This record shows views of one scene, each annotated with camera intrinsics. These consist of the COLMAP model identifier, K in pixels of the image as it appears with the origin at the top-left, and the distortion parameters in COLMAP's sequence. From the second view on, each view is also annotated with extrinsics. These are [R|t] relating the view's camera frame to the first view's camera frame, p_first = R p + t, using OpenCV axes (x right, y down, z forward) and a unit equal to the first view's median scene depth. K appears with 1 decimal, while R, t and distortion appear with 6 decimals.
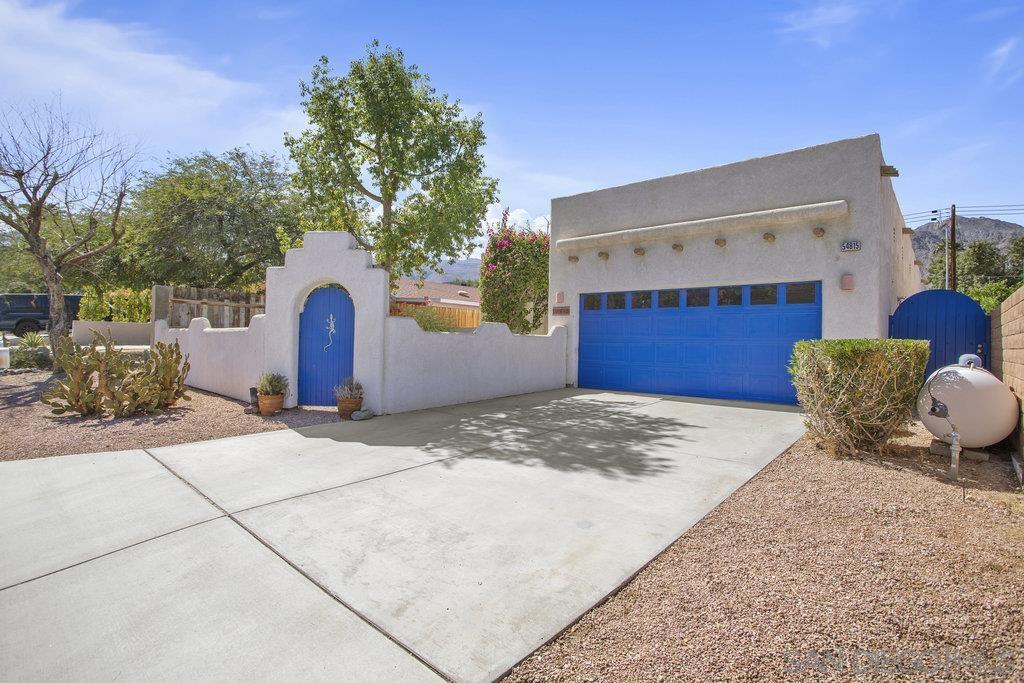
lens RADIAL K [[491.7, 0, 504.1], [0, 491.7, 337.8], [0, 0, 1]] dist [0.000626, 0.000946]
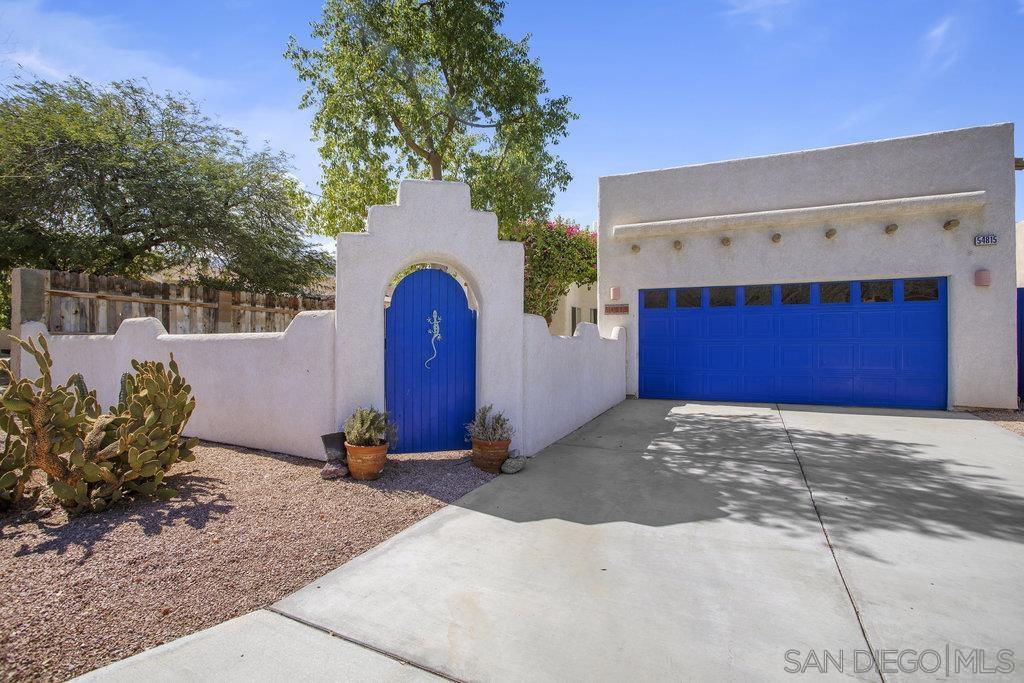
lens RADIAL K [[491.7, 0, 513.4], [0, 491.7, 335.5], [0, 0, 1]] dist [0.000626, 0.000946]
pose [[0.960825, -0.011130, 0.276931, -0.358588], [0.013880, 0.999872, -0.007972, -0.006997], [-0.276807, 0.011503, 0.960857, 0.285228]]
